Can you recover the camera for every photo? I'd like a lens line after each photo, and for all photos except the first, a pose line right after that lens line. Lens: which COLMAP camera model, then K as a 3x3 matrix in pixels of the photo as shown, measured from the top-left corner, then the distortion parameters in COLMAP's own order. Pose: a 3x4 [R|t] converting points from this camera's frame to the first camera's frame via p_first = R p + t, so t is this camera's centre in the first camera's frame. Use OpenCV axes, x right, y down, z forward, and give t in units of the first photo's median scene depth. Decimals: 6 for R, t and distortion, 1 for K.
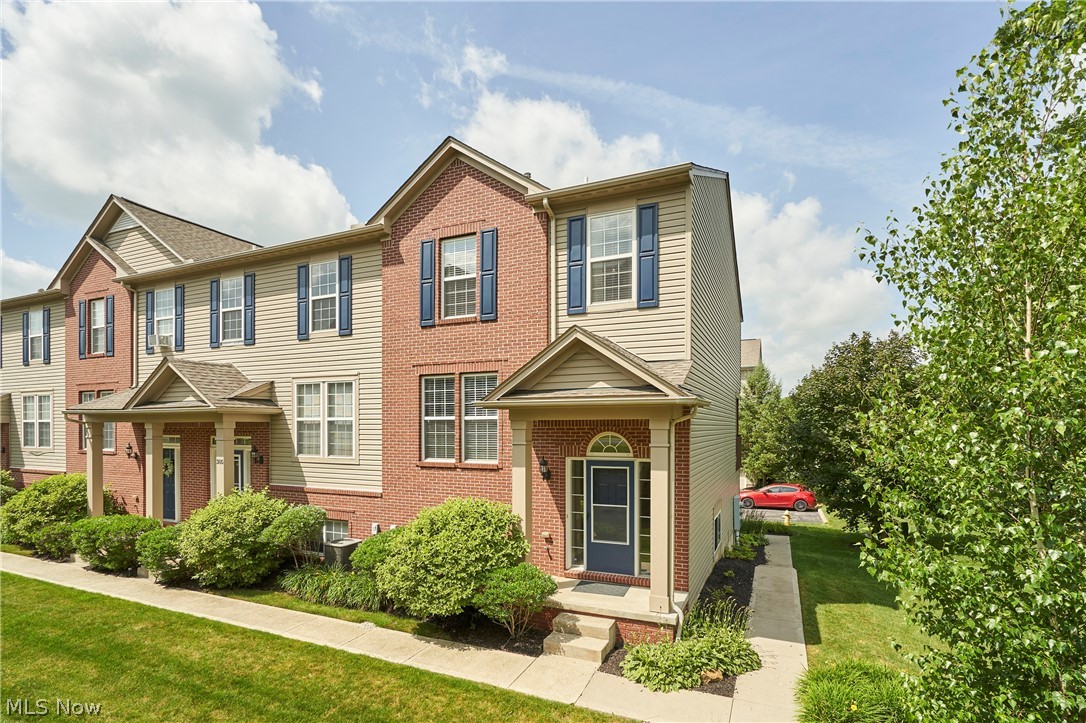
lens RADIAL K [[528.5, 0, 544.8], [0, 528.5, 423.2], [0, 0, 1]] dist [-0.001341, 0.000002]
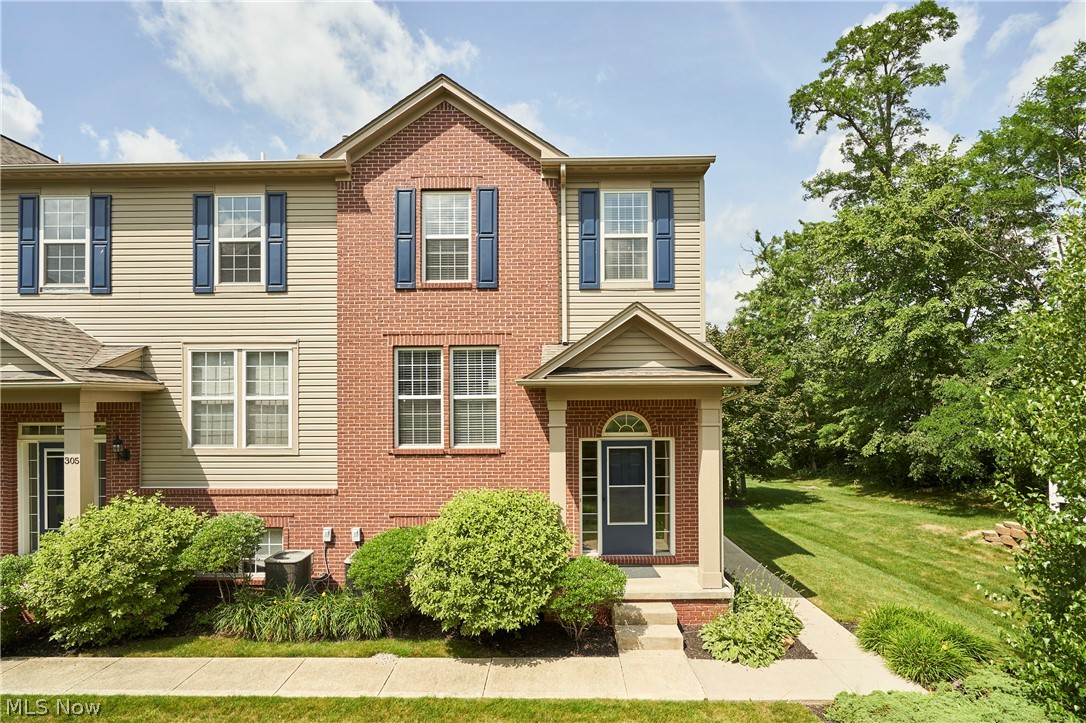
lens RADIAL K [[520.3, 0, 543.6], [0, 520.3, 390.3], [0, 0, 1]] dist [-0.001267, -0.000008]
pose [[0.918595, 0.002581, 0.395191, -0.364160], [0.002628, 0.999917, -0.012640, -0.009984], [-0.395191, 0.012650, 0.918512, 0.151218]]
